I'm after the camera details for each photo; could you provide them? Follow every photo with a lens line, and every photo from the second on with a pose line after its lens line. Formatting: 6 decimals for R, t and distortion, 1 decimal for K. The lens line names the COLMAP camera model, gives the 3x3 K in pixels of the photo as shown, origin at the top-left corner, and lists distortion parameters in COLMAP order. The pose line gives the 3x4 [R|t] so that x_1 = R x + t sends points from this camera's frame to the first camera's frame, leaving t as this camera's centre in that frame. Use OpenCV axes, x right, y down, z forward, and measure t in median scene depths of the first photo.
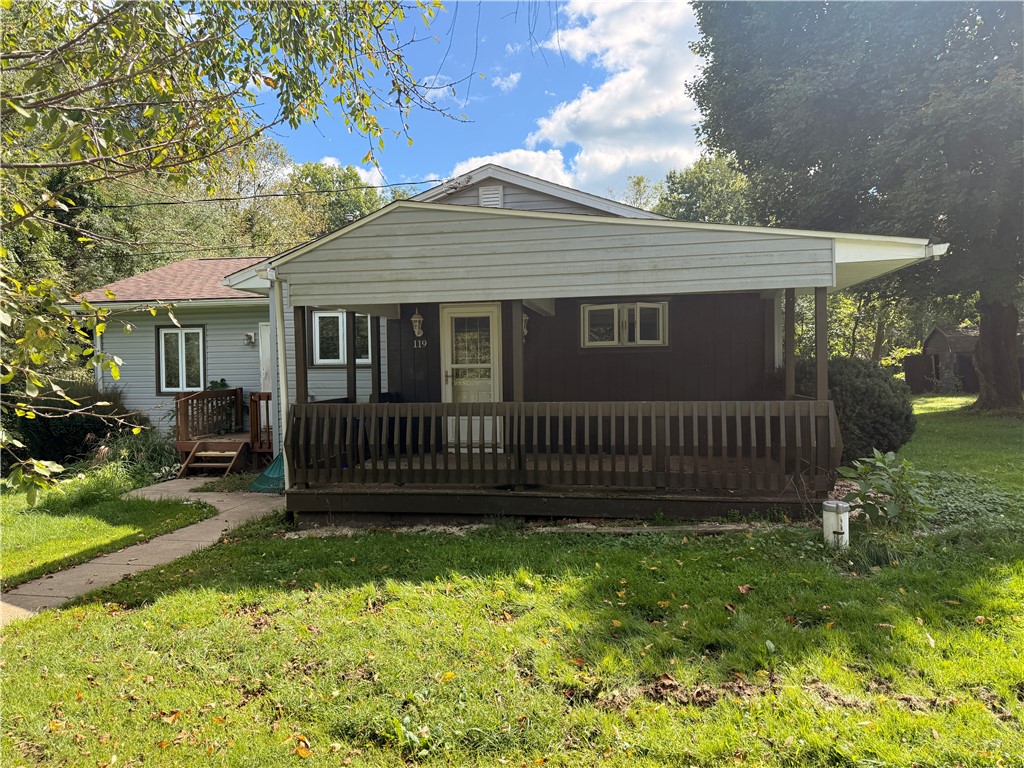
lens RADIAL K [[736.3, 0, 511.9], [0, 736.3, 386.5], [0, 0, 1]] dist [0.003762, 0.000224]
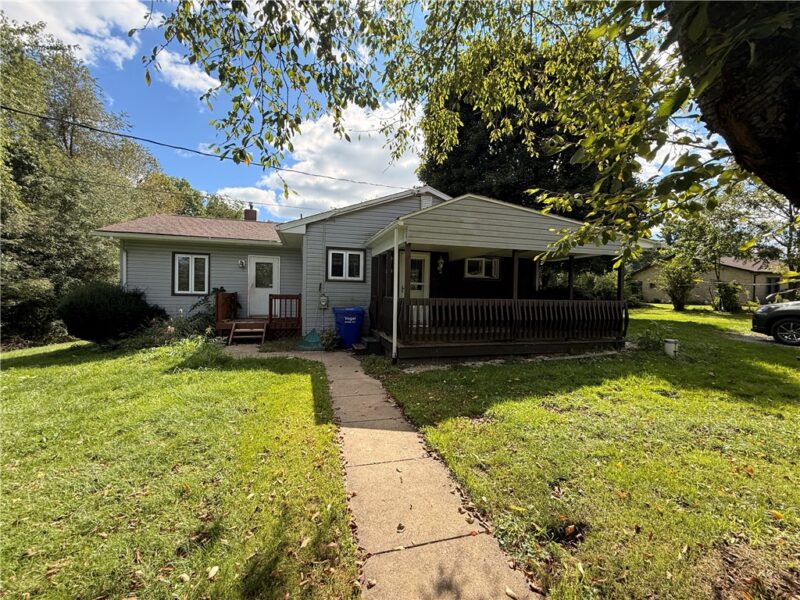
lens RADIAL K [[316.3, 0, 399.3], [0, 316.3, 298.8], [0, 0, 1]] dist [0.002213, 0.000045]
pose [[0.900438, 0.021126, 0.434470, -0.414248], [-0.017779, 0.999773, -0.011766, 0.022870], [-0.434620, 0.002870, 0.900609, 0.205821]]
